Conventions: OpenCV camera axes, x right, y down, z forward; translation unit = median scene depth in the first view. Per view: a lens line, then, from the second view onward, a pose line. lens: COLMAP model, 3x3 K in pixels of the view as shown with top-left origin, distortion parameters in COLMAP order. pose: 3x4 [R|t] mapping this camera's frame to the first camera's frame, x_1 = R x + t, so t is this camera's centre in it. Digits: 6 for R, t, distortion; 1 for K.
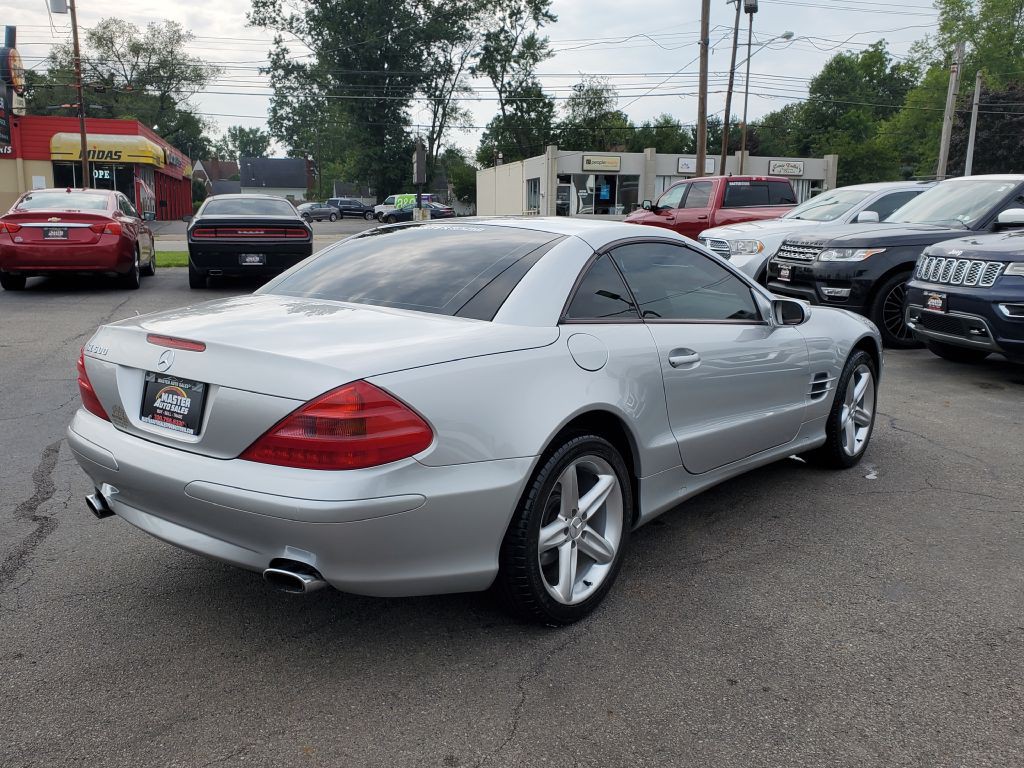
lens RADIAL K [[964.4, 0, 513.0], [0, 964.4, 386.5], [0, 0, 1]] dist [0.007059, 0.000000]
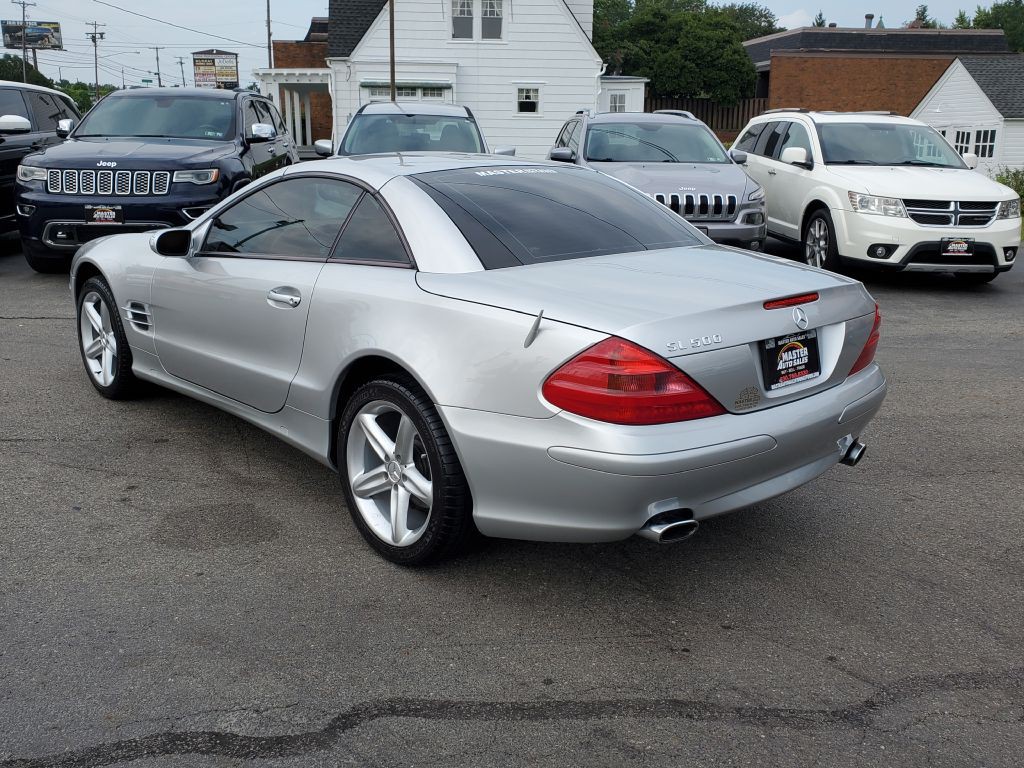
lens RADIAL K [[964.4, 0, 515.7], [0, 964.4, 379.5], [0, 0, 1]] dist [0.007059, 0.000000]
pose [[0.145791, -0.265206, 0.953106, -0.091374], [0.161778, 0.956822, 0.241494, -0.017073], [-0.975998, 0.118984, 0.182400, 0.072724]]
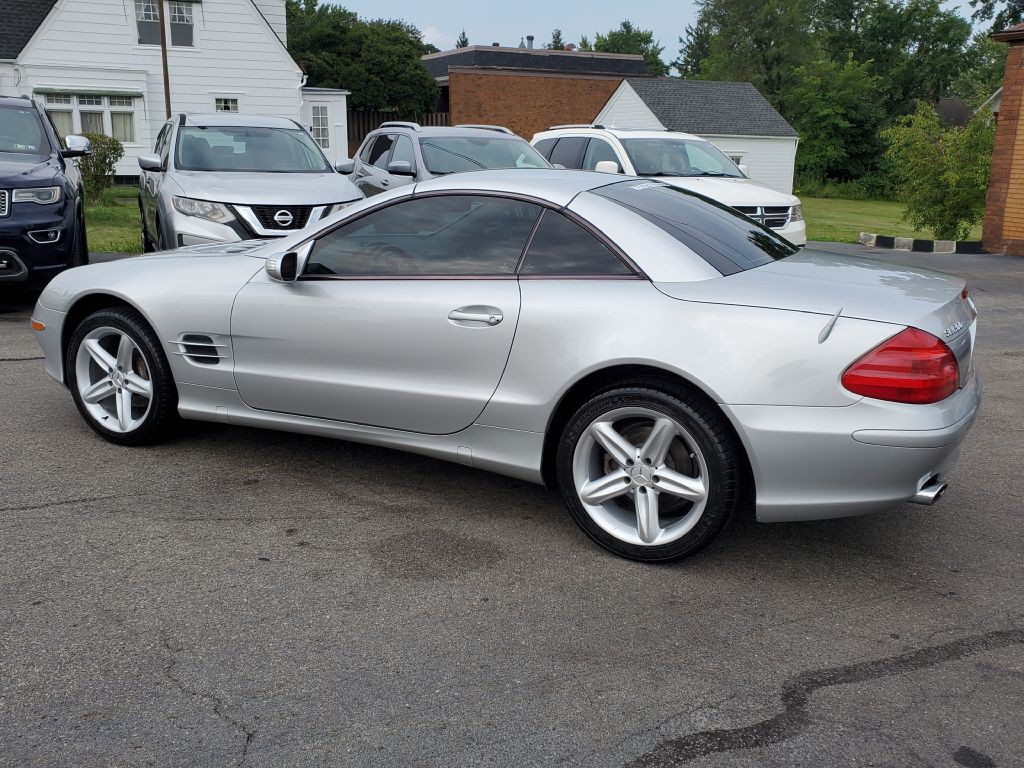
lens RADIAL K [[964.4, 0, 514.6], [0, 964.4, 376.9], [0, 0, 1]] dist [0.007059, 0.000000]
pose [[-0.207389, -0.249355, 0.945945, -0.092904], [0.150170, 0.947392, 0.282660, -0.024532], [-0.966664, 0.200673, -0.159033, 0.115905]]
